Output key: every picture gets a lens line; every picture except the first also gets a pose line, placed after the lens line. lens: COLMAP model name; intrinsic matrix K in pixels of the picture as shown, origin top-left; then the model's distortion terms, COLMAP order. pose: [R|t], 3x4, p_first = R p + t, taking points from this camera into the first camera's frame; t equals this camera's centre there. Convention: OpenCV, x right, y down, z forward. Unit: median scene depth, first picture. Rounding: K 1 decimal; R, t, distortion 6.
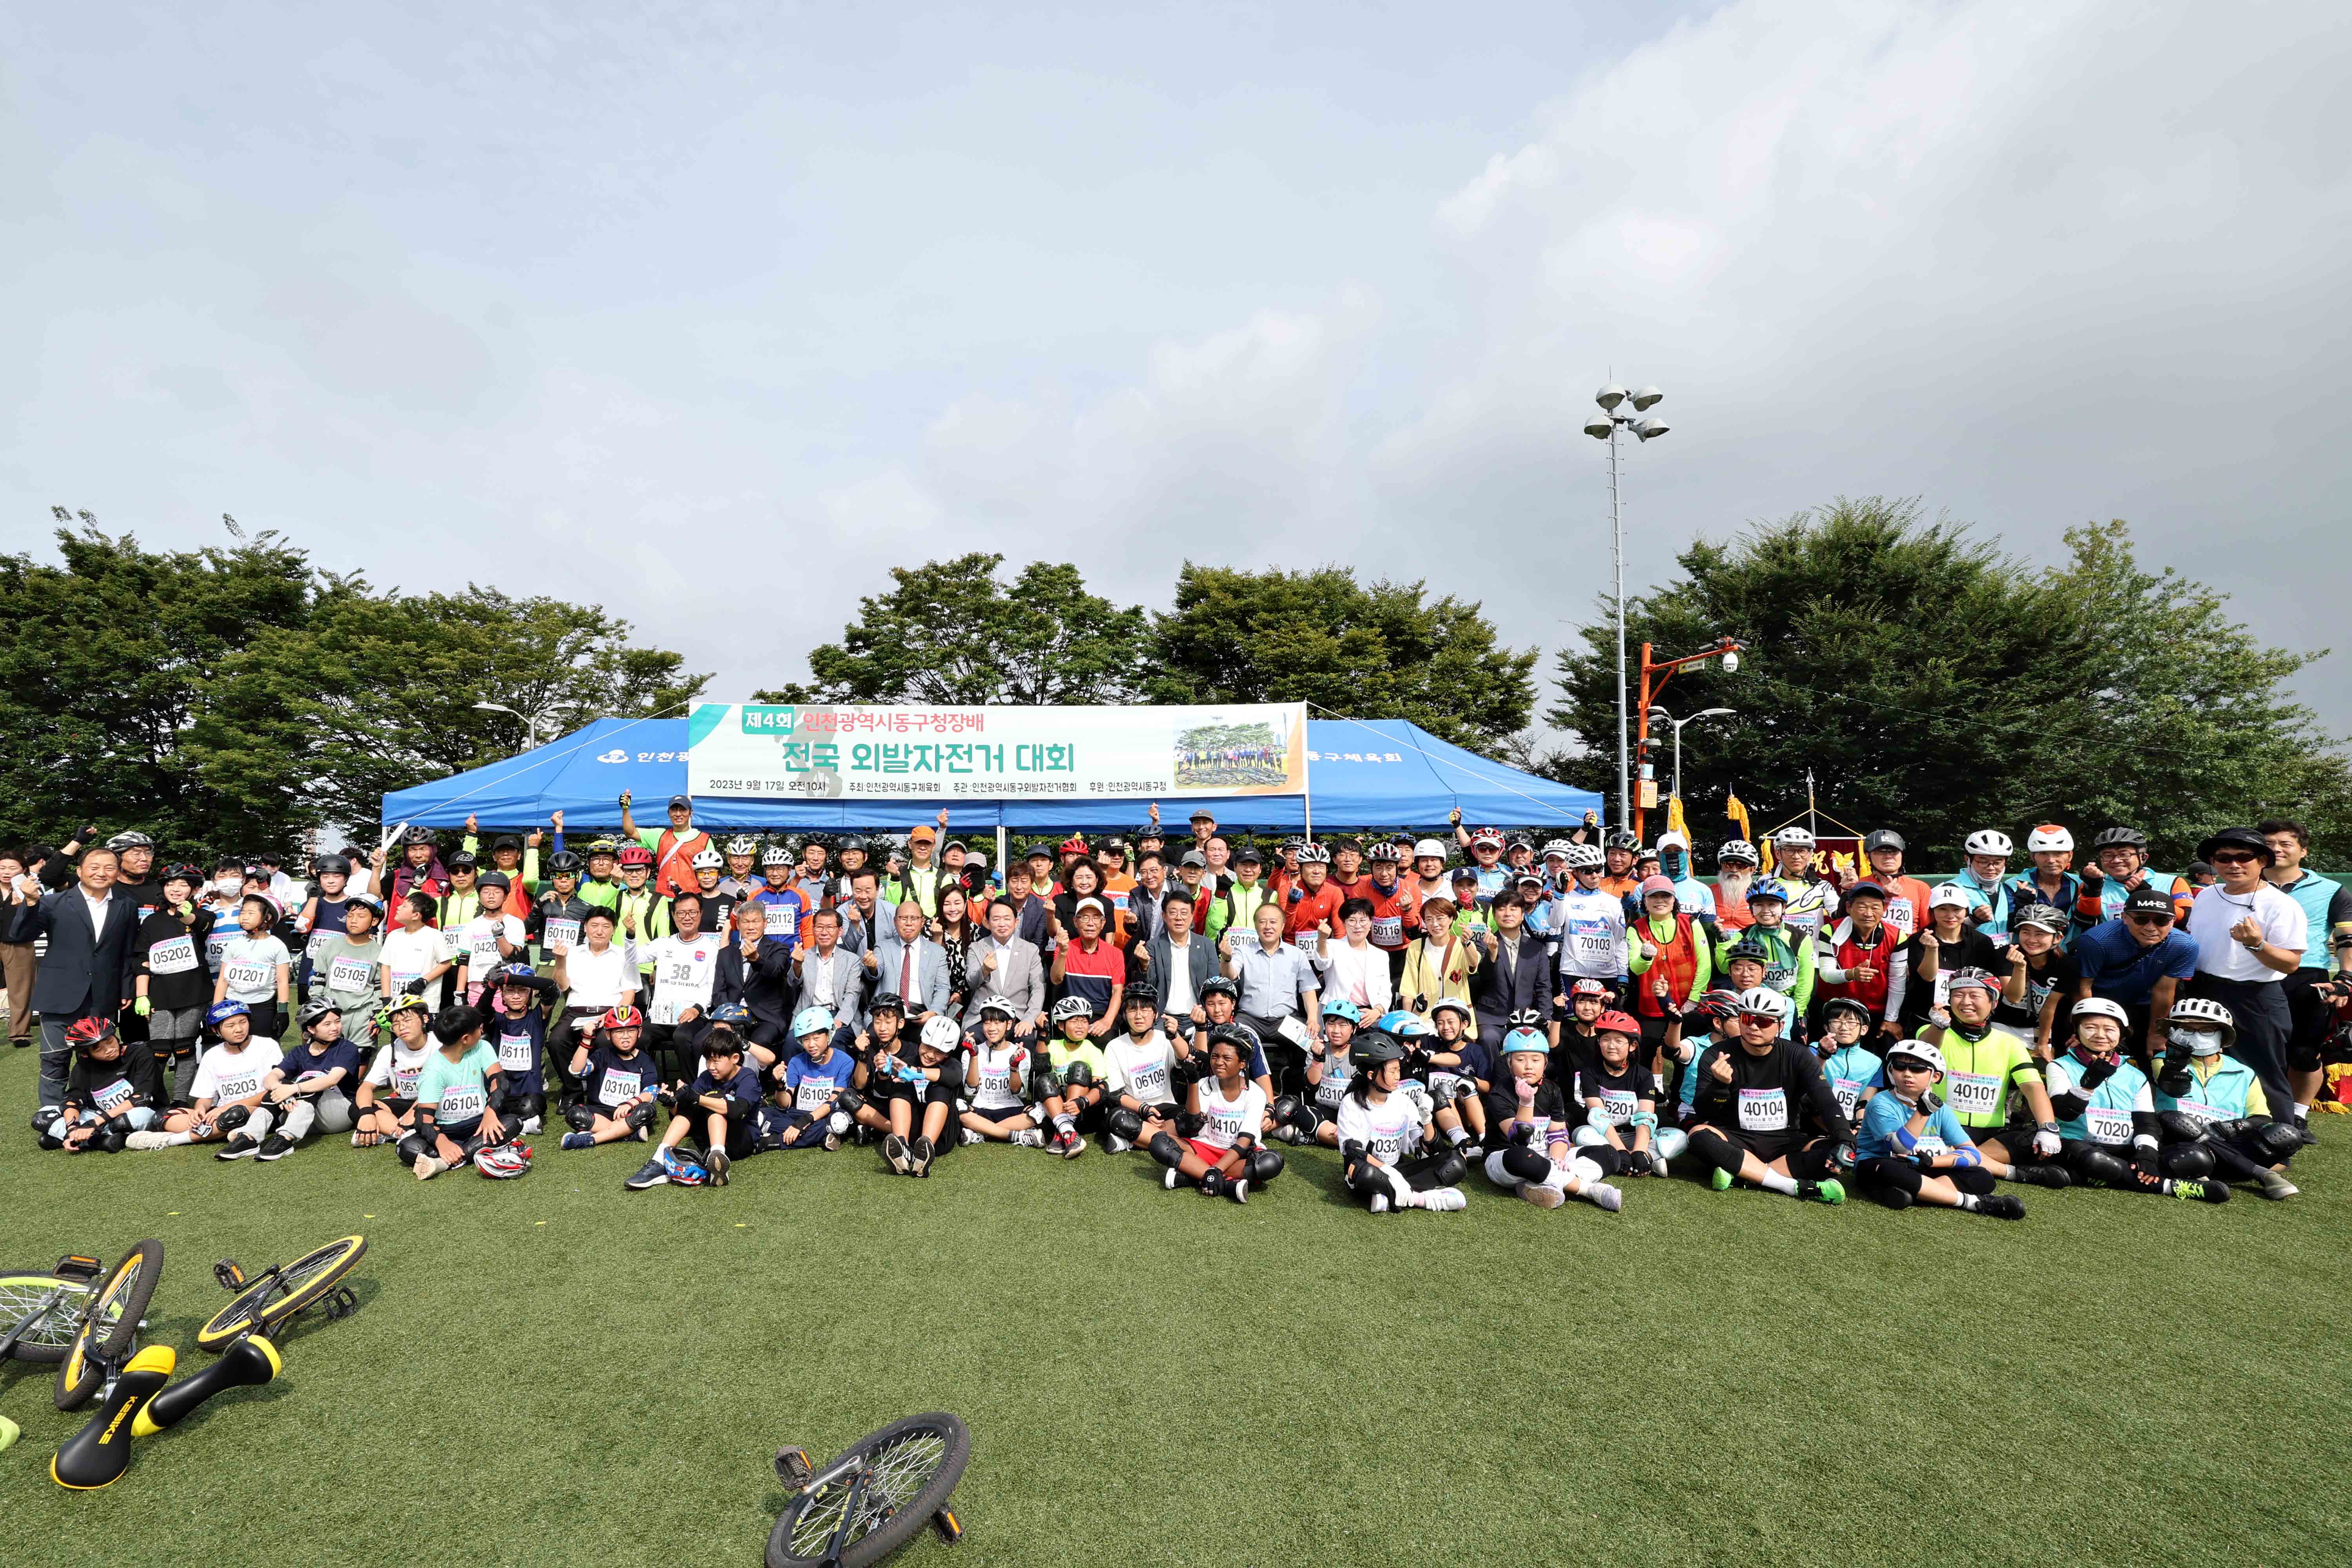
lens RADIAL K [[1070.0, 0, 1059.5], [0, 1070.0, 837.5], [0, 0, 1]] dist [-0.056463, 0.015612]
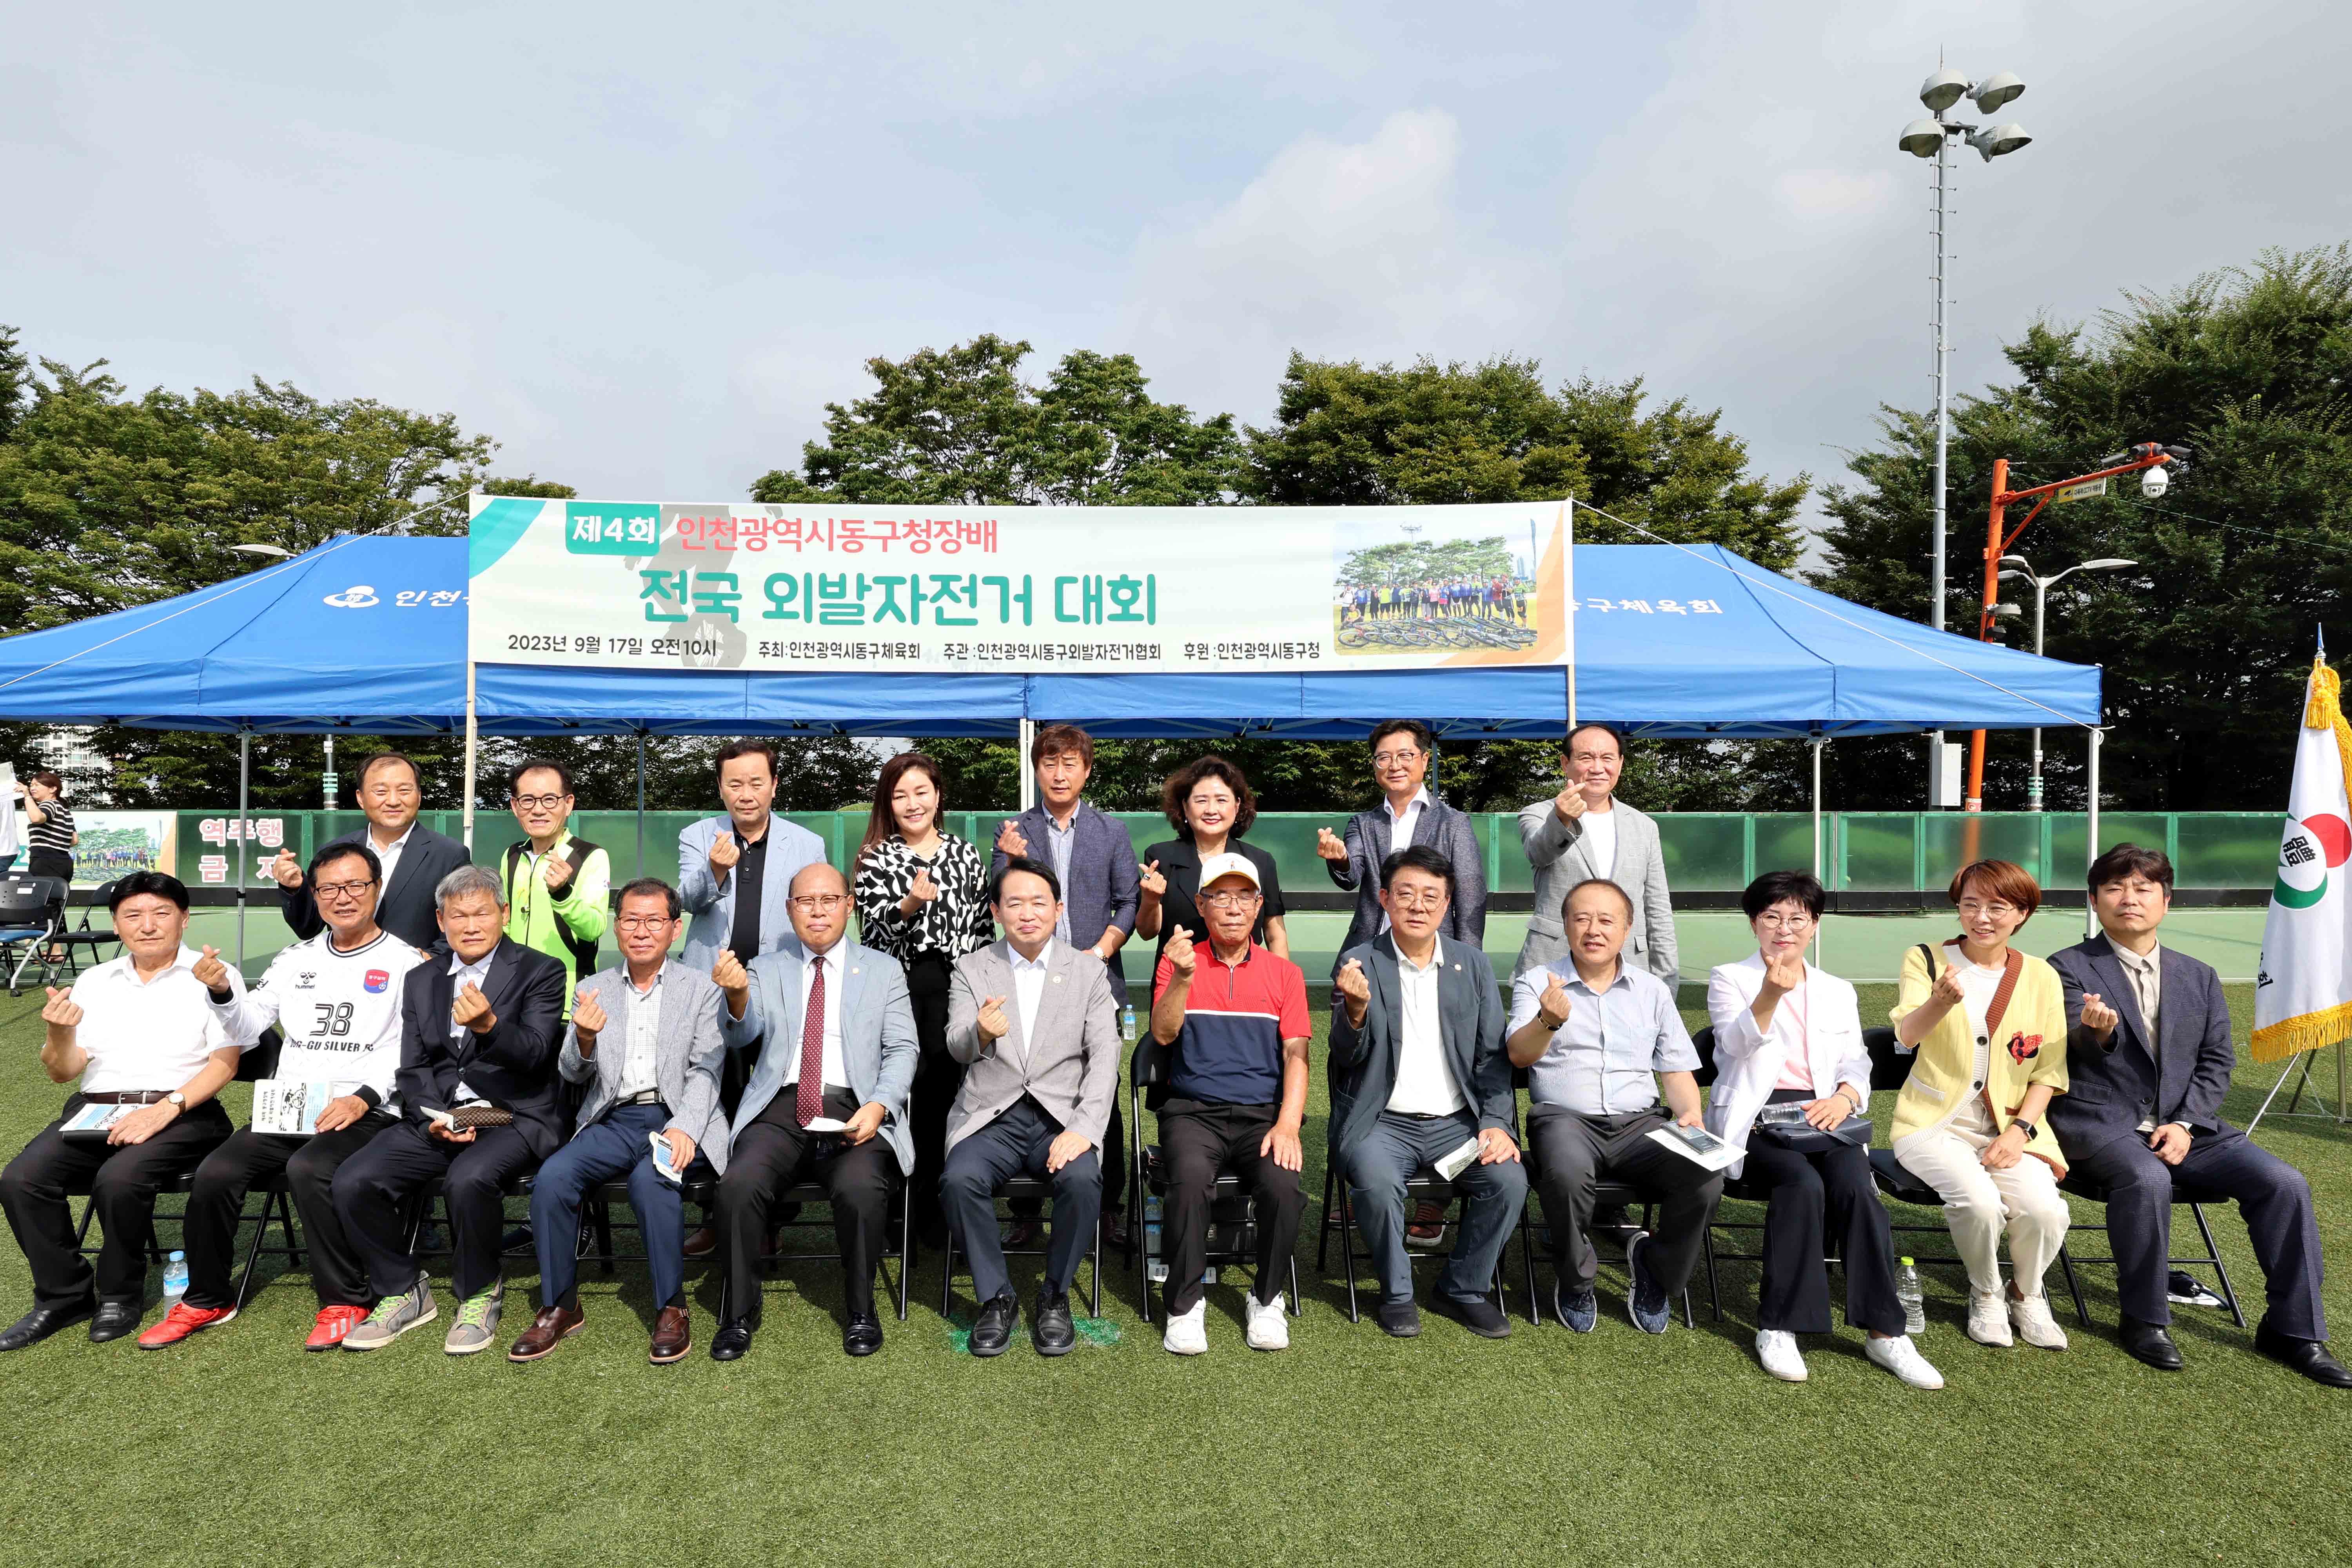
lens RADIAL K [[1280.6, 0, 1098.3], [0, 1280.6, 837.7], [0, 0, 1]] dist [-0.031502, 0.012530]
pose [[0.999990, 0.004328, 0.001312, -0.010860], [-0.004402, 0.997981, 0.063354, 0.005077], [-0.001035, -0.063359, 0.997990, 0.193699]]
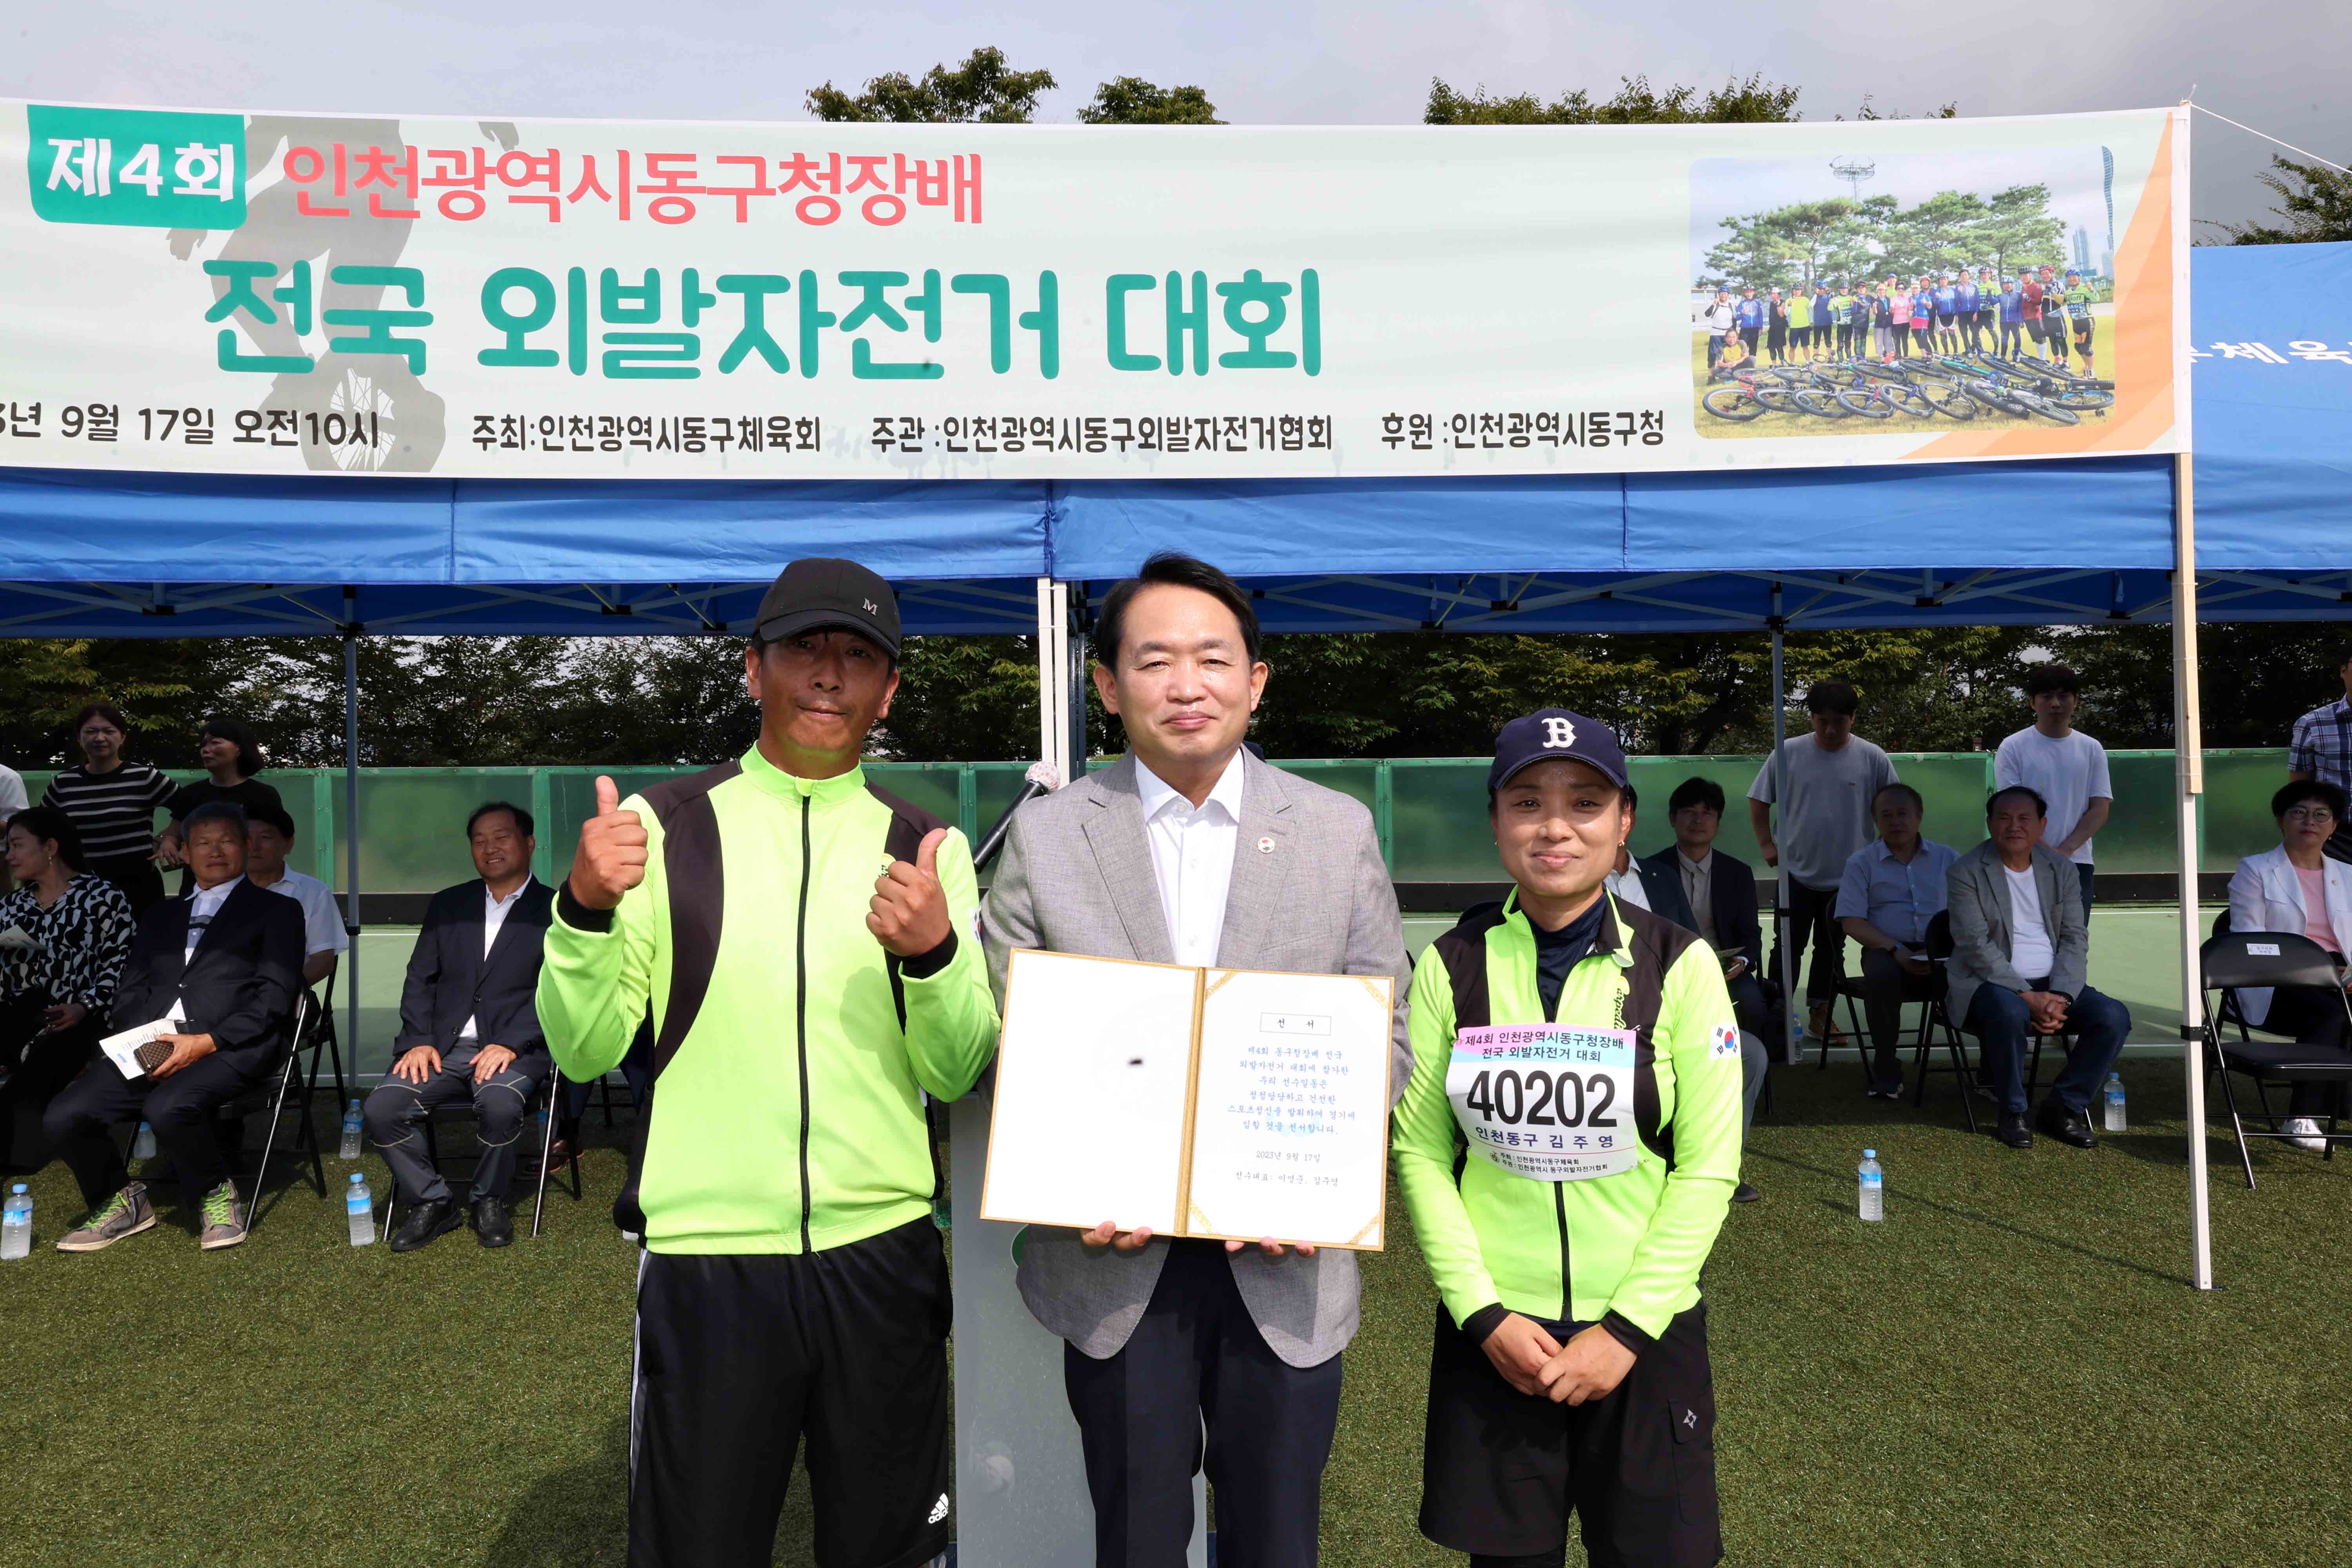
lens RADIAL K [[1550.0, 0, 1176.6], [0, 1550.0, 808.6], [0, 0, 1]] dist [-0.019325, 0.028482]
pose [[0.999730, -0.008382, 0.021650, -0.019828], [0.006634, 0.996806, 0.079585, 0.009549], [-0.022248, -0.079420, 0.996593, 0.370012]]
